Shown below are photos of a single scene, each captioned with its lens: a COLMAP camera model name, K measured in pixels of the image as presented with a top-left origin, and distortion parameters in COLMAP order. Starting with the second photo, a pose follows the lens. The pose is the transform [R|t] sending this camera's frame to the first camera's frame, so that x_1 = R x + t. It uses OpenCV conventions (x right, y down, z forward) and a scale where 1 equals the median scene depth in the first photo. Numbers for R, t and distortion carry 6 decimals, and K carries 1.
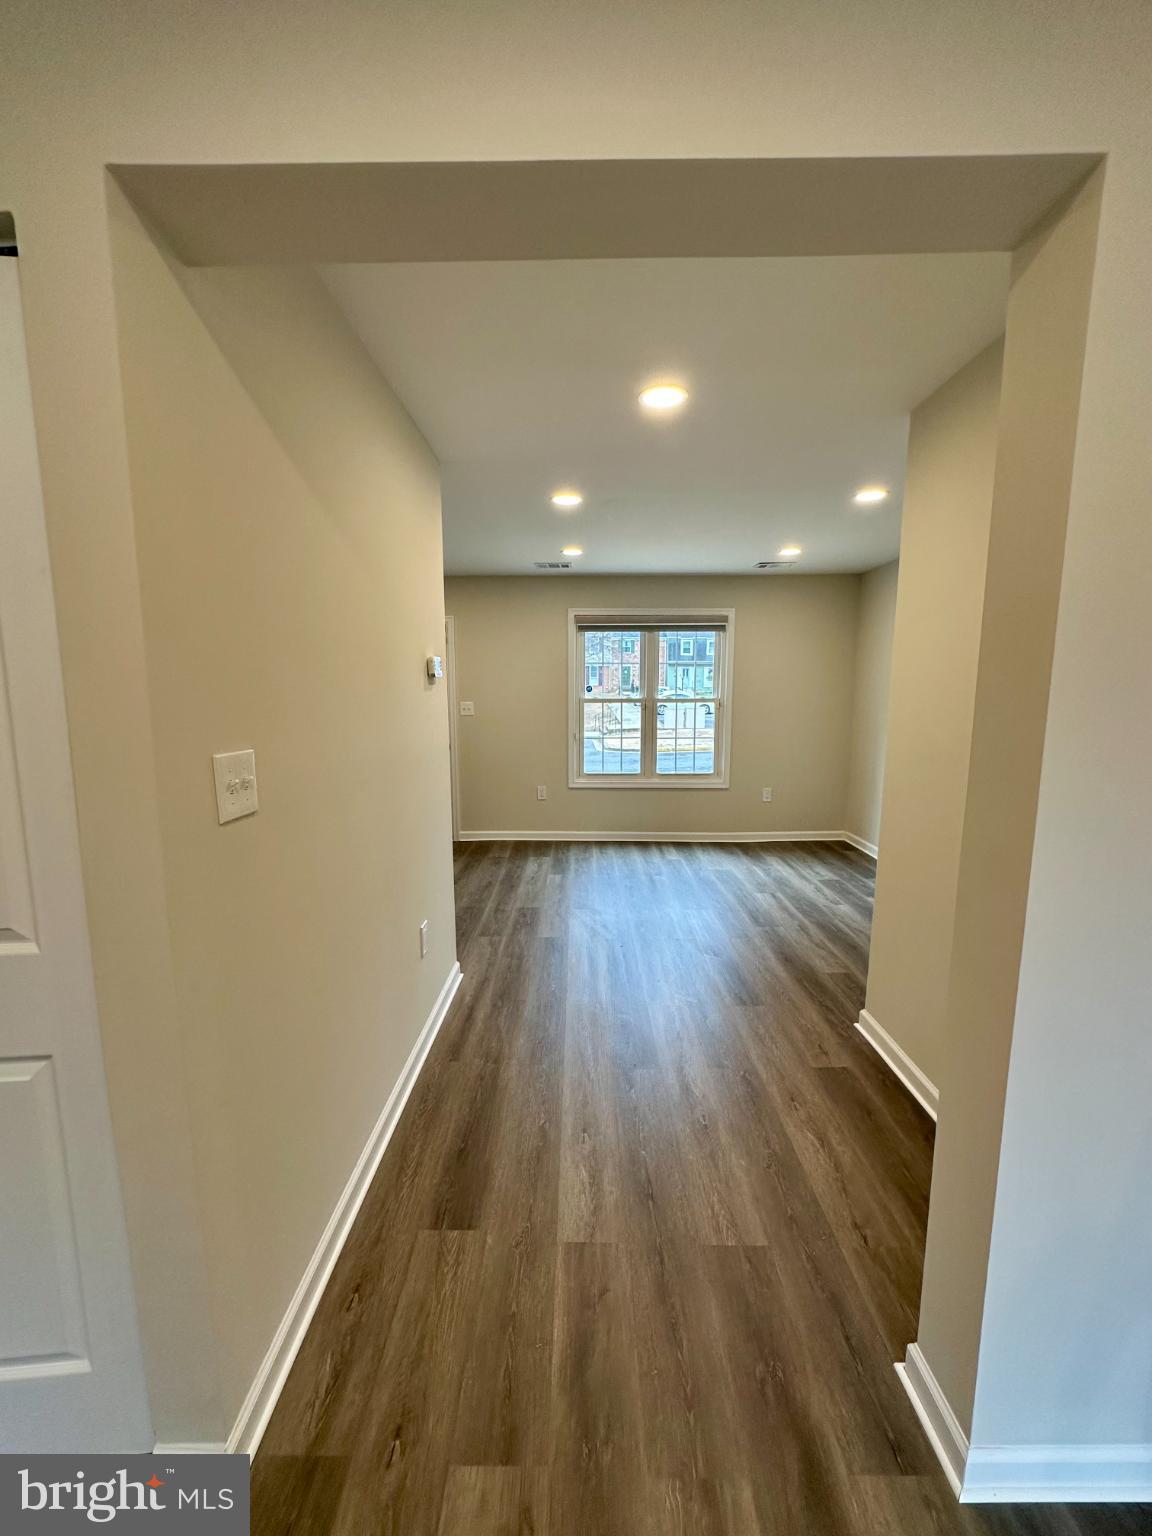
lens RADIAL K [[610.4, 0, 575.8], [0, 610.4, 772.1], [0, 0, 1]] dist [-0.009653, 0.001432]
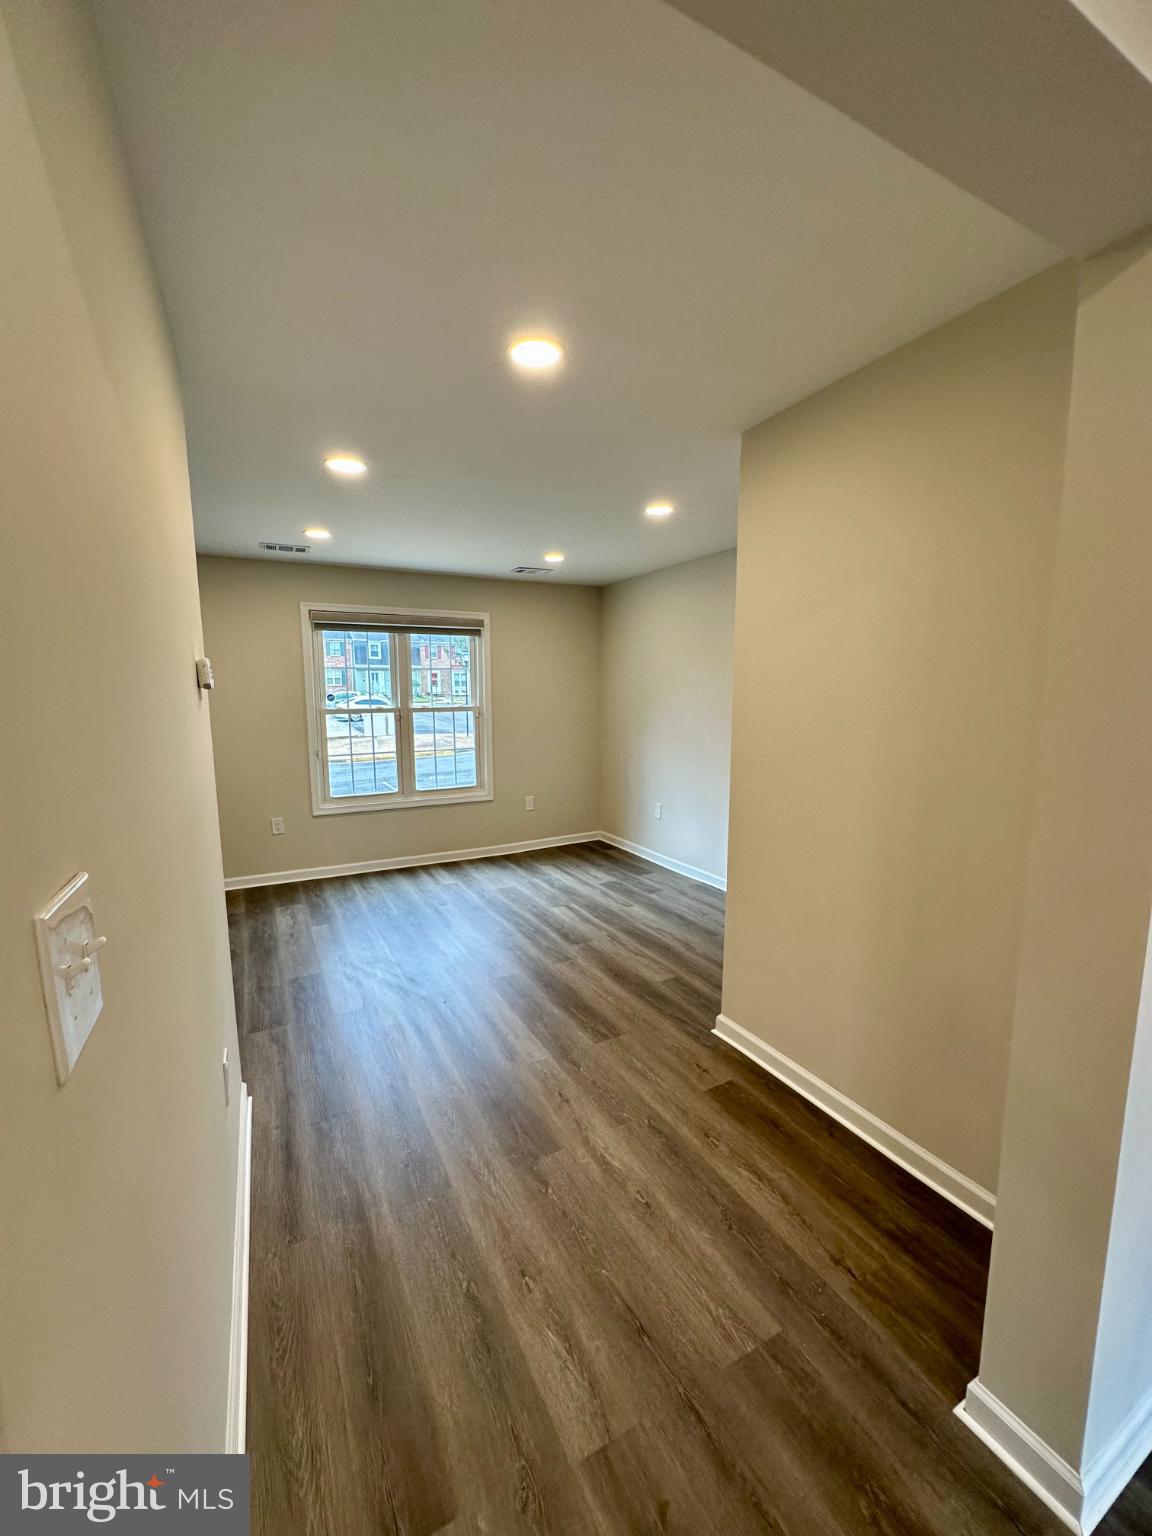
lens RADIAL K [[610.4, 0, 572.9], [0, 610.4, 768.6], [0, 0, 1]] dist [-0.009653, 0.001432]
pose [[0.879203, -0.063370, 0.472215, -0.158607], [0.069263, 0.997586, 0.004915, -0.033059], [-0.471386, 0.028385, 0.881470, 0.167349]]
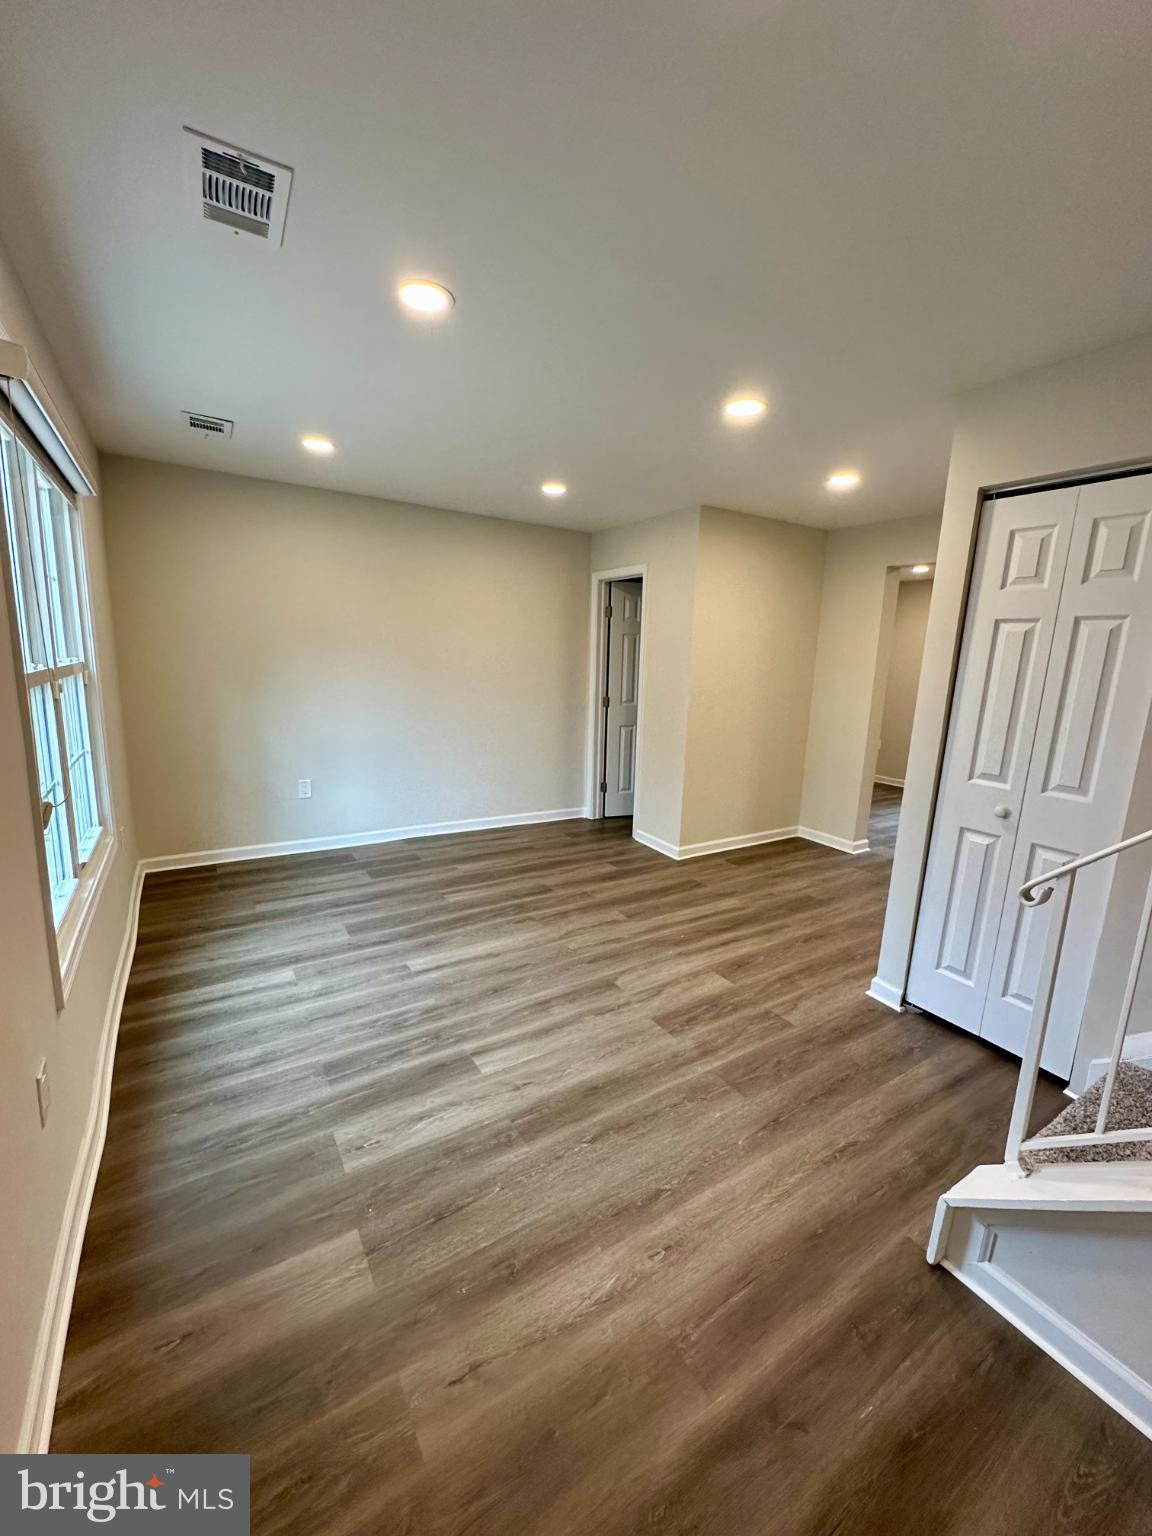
lens RADIAL K [[610.4, 0, 582.4], [0, 610.4, 766.6], [0, 0, 1]] dist [-0.009653, 0.001432]
pose [[-0.540697, -0.169730, 0.823917, -0.606040], [0.080810, 0.964424, 0.251706, -0.227179], [-0.837327, 0.202677, -0.507745, 1.650813]]
